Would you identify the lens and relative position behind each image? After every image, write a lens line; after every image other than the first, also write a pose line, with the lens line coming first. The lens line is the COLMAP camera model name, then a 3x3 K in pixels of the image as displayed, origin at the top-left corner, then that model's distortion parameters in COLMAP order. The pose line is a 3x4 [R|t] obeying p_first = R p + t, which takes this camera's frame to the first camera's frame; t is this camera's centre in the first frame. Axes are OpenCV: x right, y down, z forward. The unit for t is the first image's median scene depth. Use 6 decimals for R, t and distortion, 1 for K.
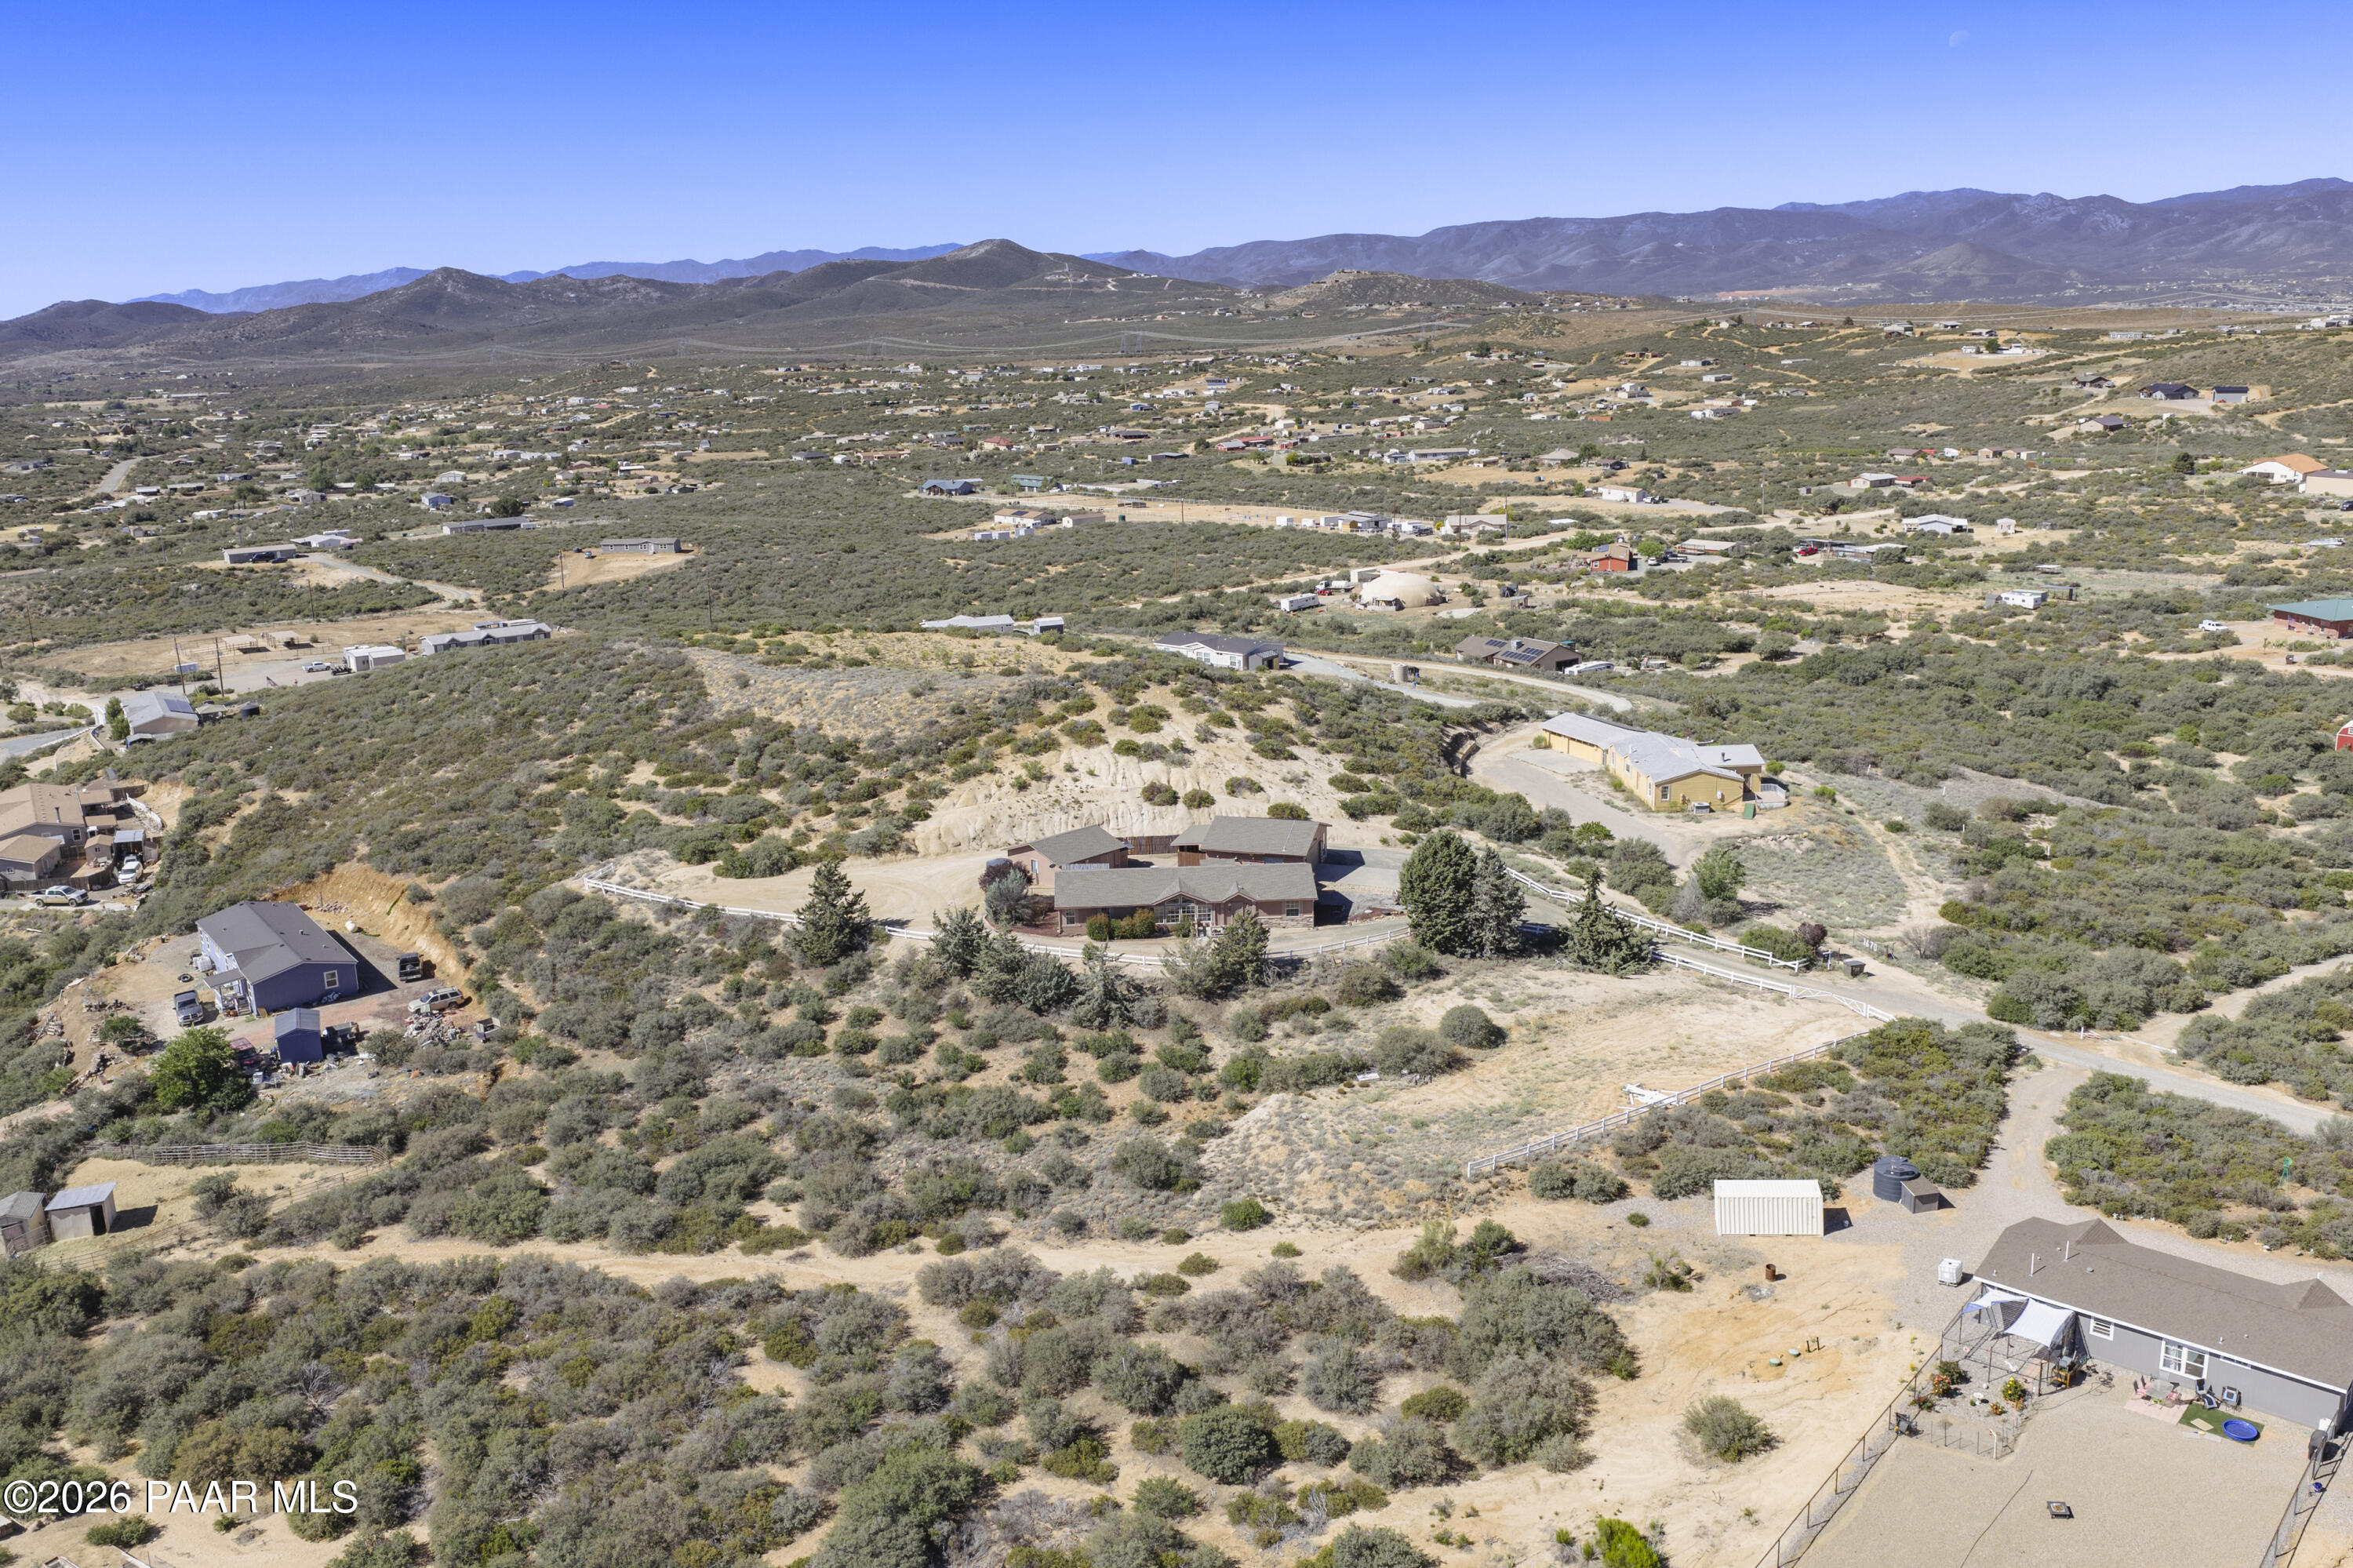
lens RADIAL K [[2018.8, 0, 1179.8], [0, 2018.8, 780.4], [0, 0, 1]] dist [0.032623, -0.069086]
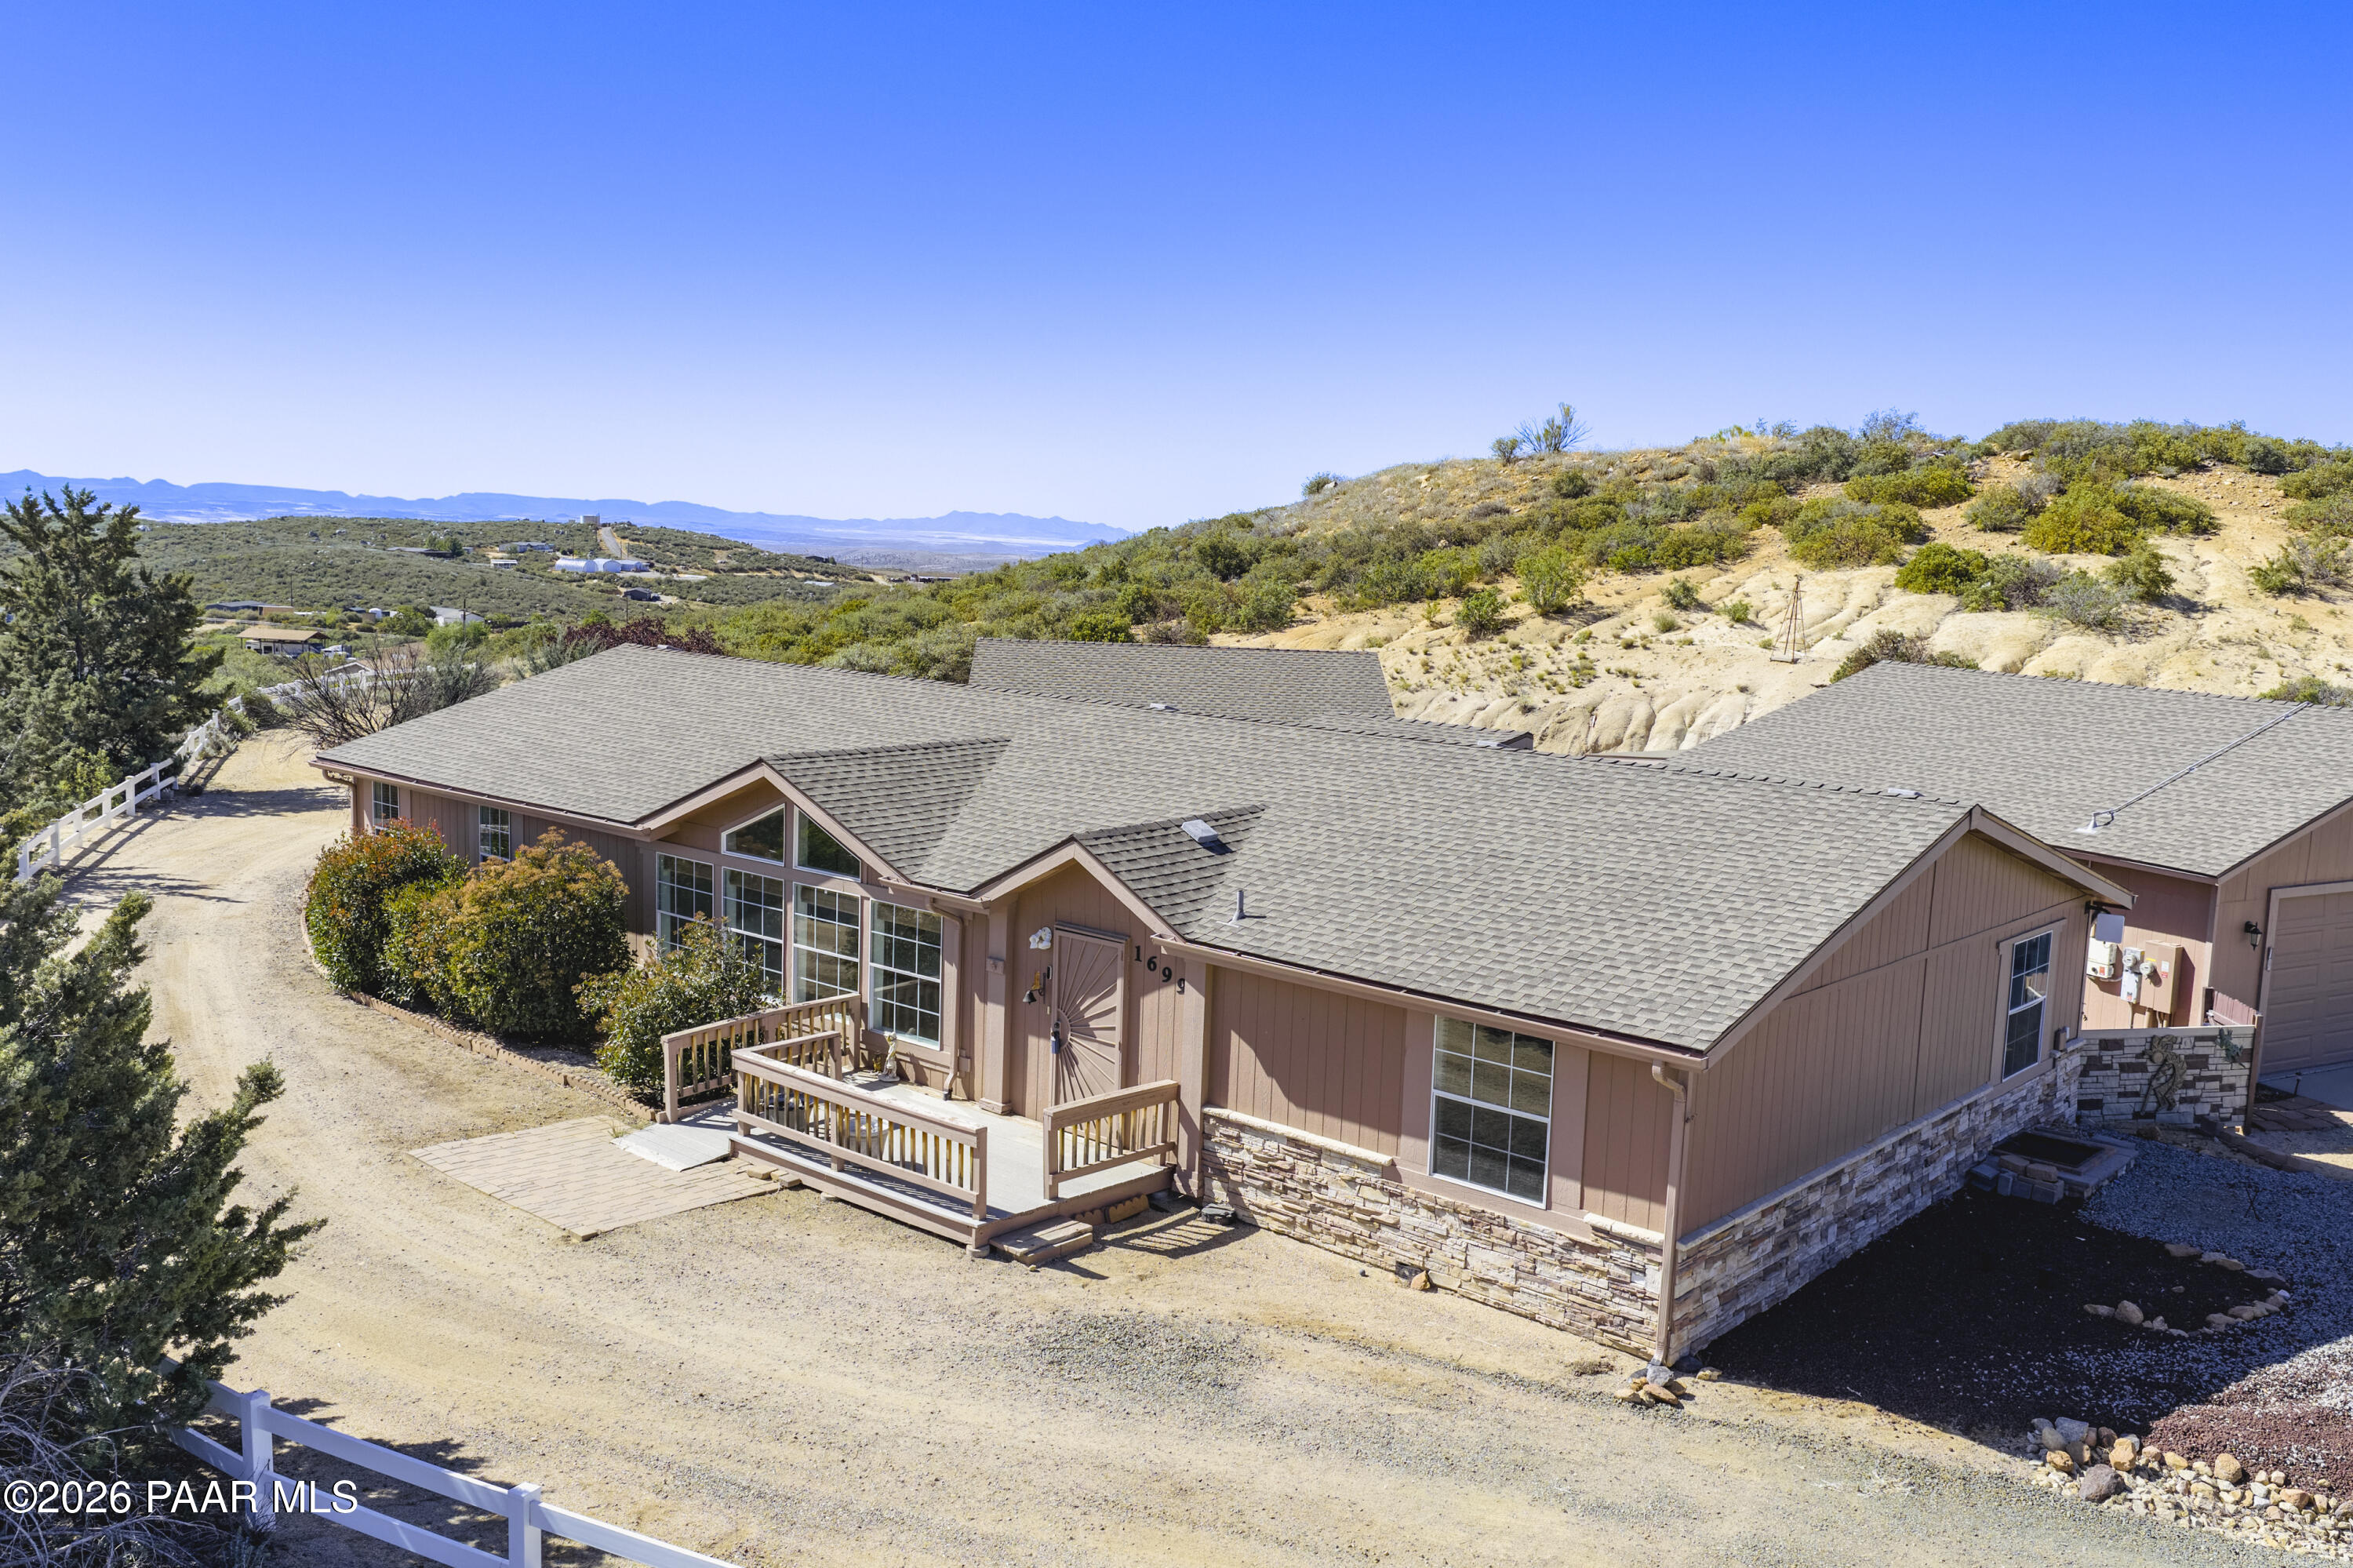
lens RADIAL K [[2018.8, 0, 1179.8], [0, 2018.8, 780.4], [0, 0, 1]] dist [0.032623, -0.069086]
pose [[0.720643, 0.135377, -0.679961, 0.085940], [-0.218980, 0.974990, -0.037966, 0.042646], [0.657815, 0.176257, 0.732265, 0.709798]]
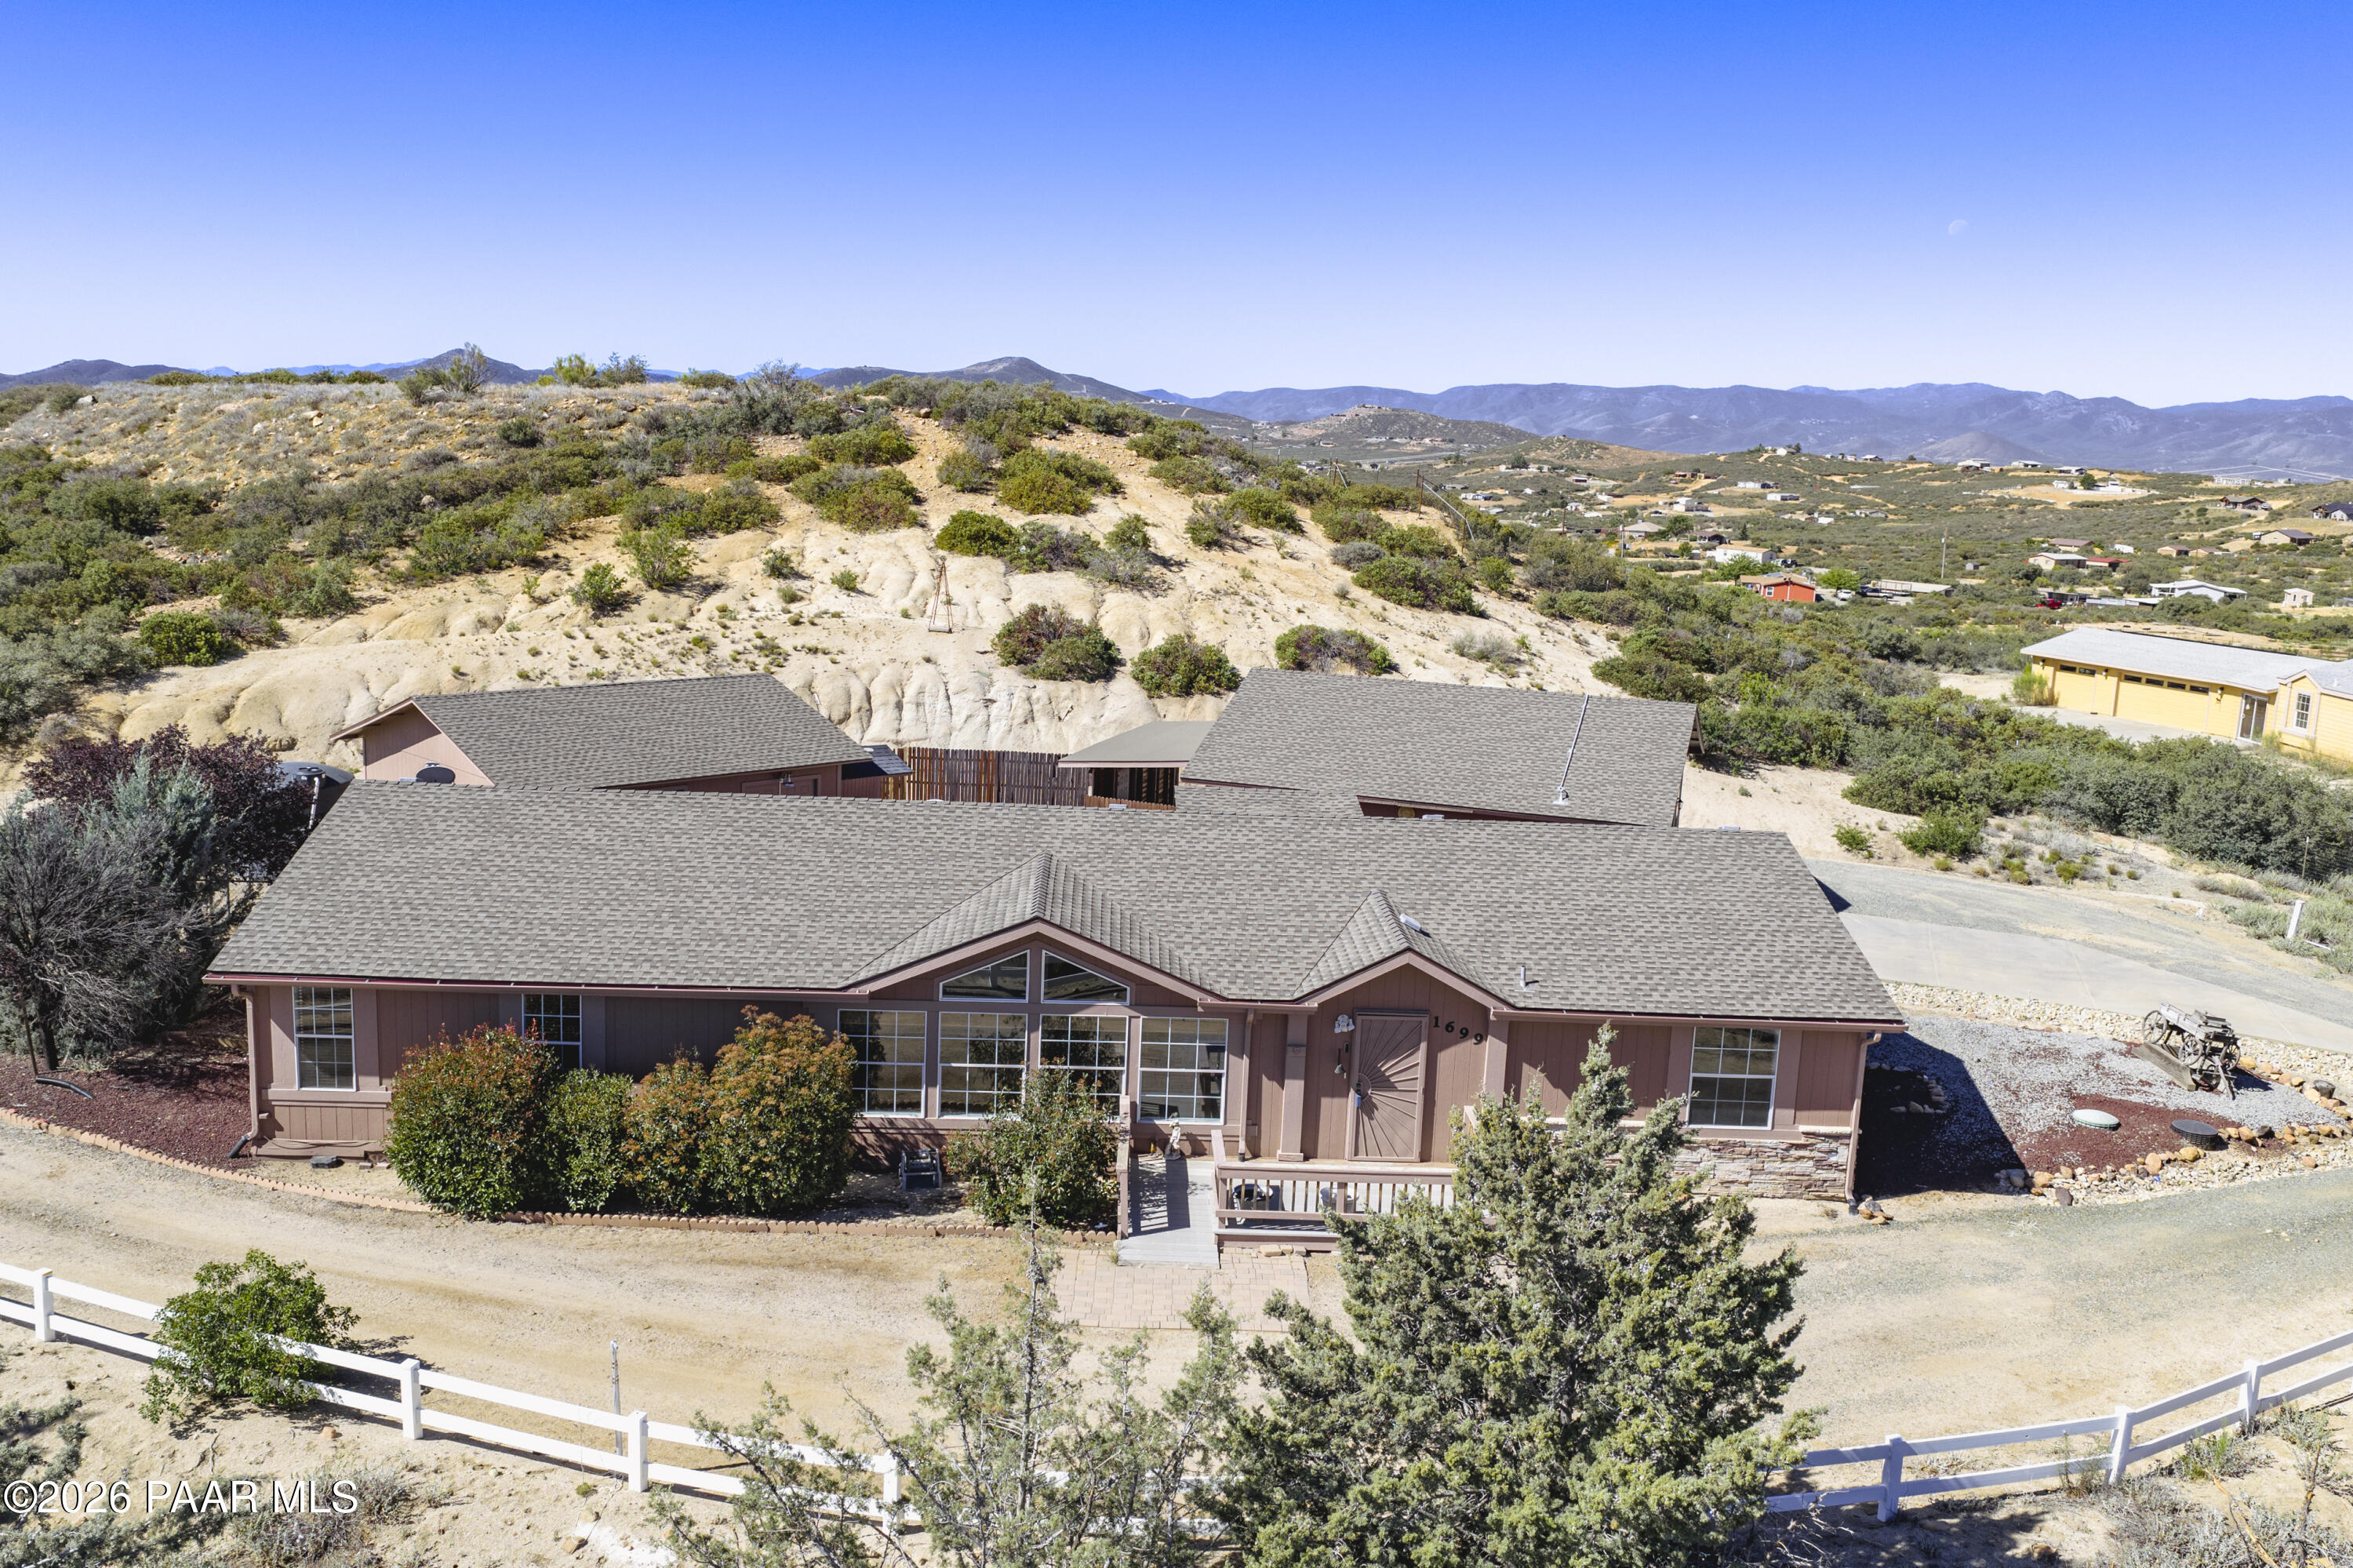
lens RADIAL K [[2018.8, 0, 1179.8], [0, 2018.8, 780.4], [0, 0, 1]] dist [0.032623, -0.069086]
pose [[0.997859, 0.065336, 0.003090, 0.007823], [-0.064975, 0.995561, -0.068093, 0.041858], [-0.007525, 0.067747, 0.997674, 0.651209]]
